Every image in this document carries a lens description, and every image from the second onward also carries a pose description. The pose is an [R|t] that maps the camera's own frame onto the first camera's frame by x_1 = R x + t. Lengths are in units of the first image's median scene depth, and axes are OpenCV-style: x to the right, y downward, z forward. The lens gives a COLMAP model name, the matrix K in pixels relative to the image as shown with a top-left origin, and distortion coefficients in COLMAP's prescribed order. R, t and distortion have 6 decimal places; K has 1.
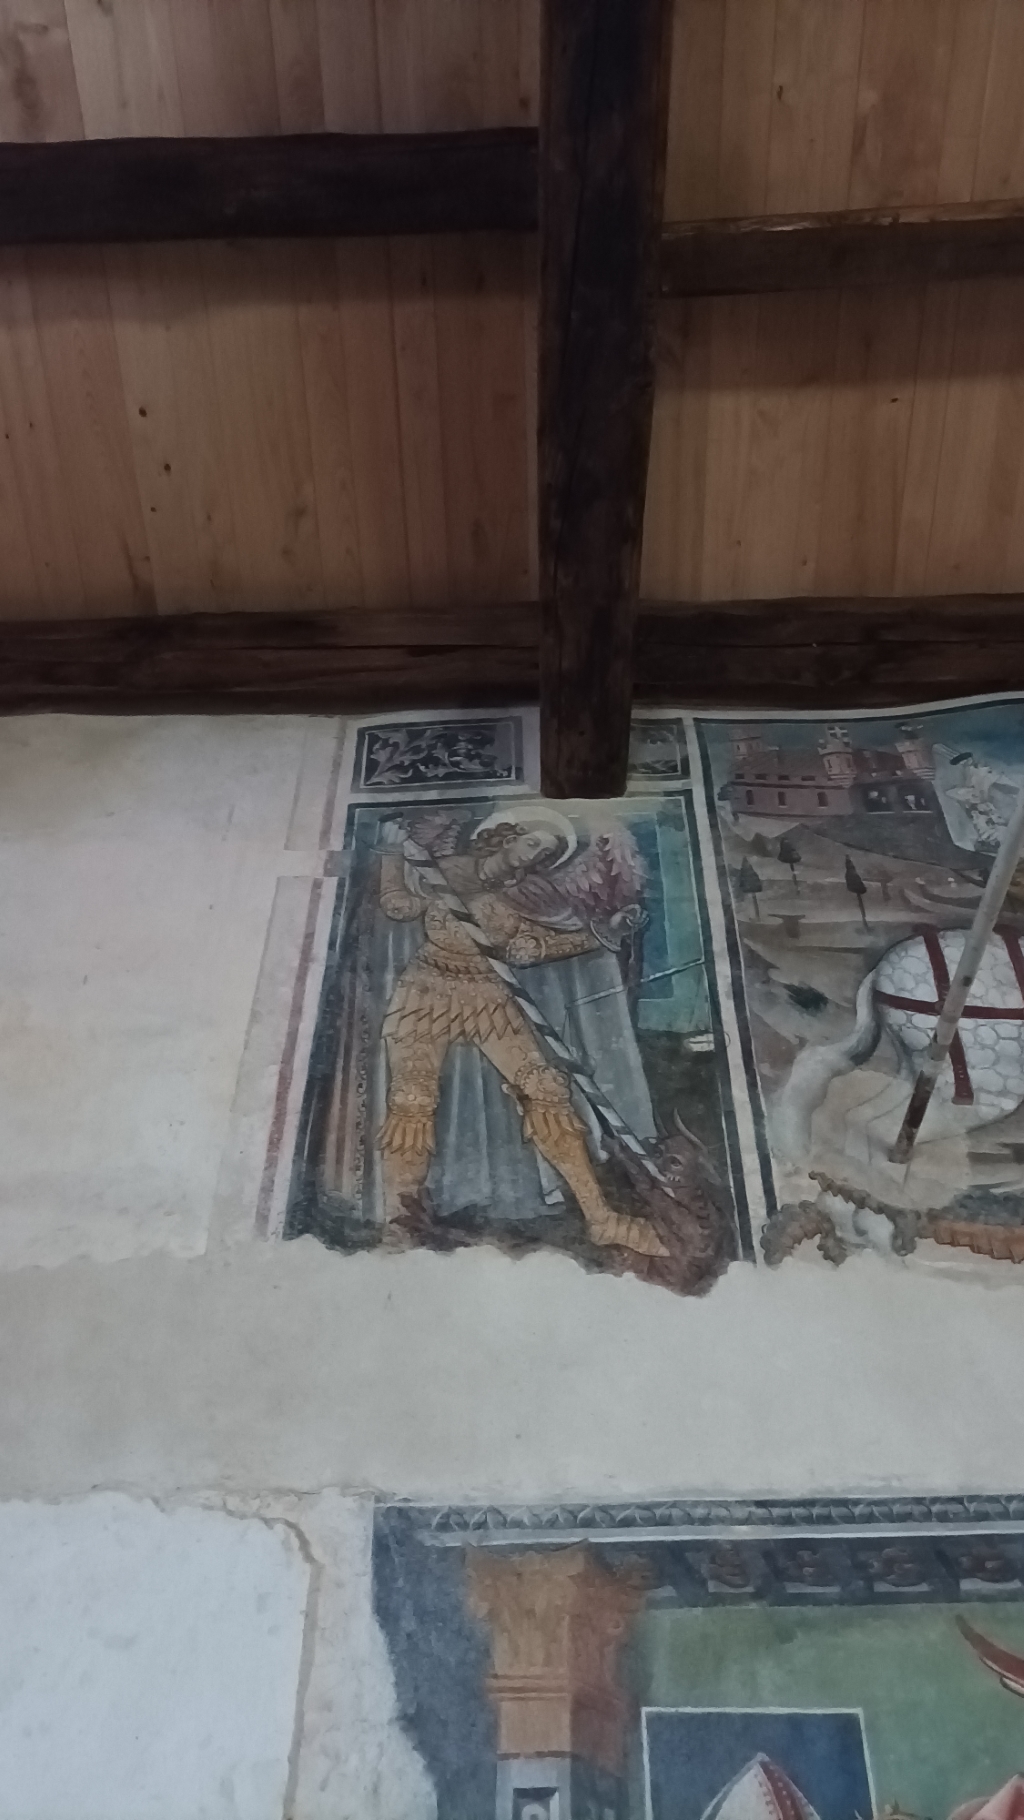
lens RADIAL K [[1354.2, 0, 512.0], [0, 1354.2, 910.0], [0, 0, 1]] dist [0.027612, -0.010790]
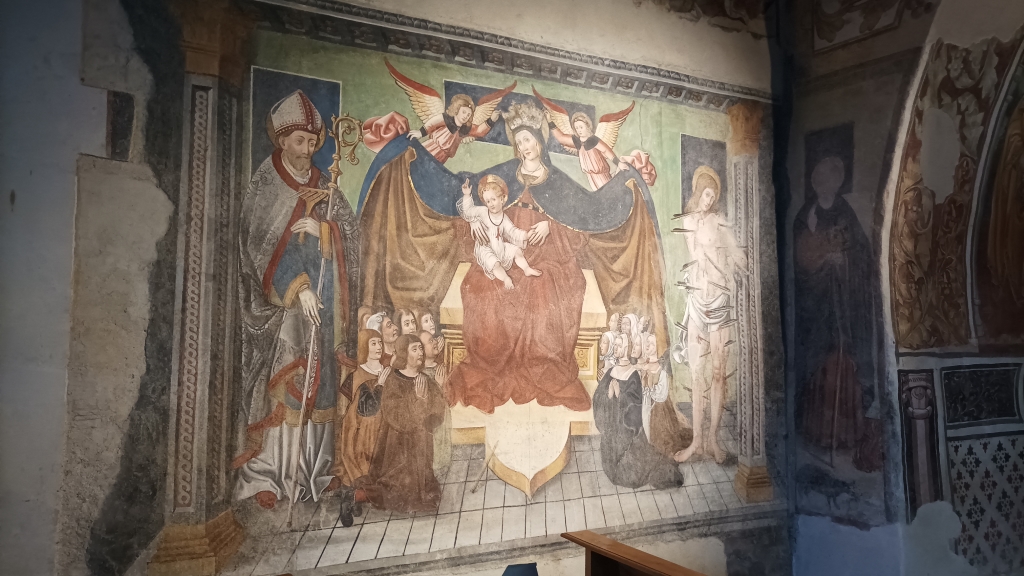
lens RADIAL K [[761.9, 0, 512.0], [0, 761.9, 288.0], [0, 0, 1]] dist [0.027612, -0.010790]
pose [[0.850089, 0.031315, 0.525707, -0.143594], [-0.367883, 0.749607, 0.550229, -0.016514], [-0.376843, -0.661142, 0.648753, -0.199808]]
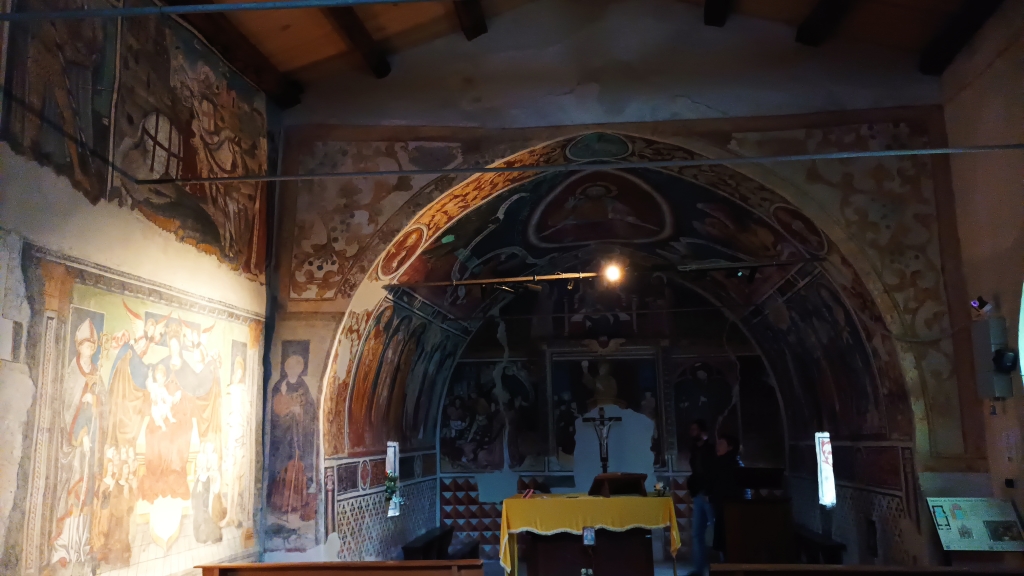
lens RADIAL K [[761.9, 0, 512.0], [0, 761.9, 288.0], [0, 0, 1]] dist [0.027612, -0.010790]
pose [[0.094999, 0.182313, 0.978640, -1.419077], [-0.681604, 0.728410, -0.069532, -0.134503], [-0.725528, -0.660440, 0.193464, -0.259954]]
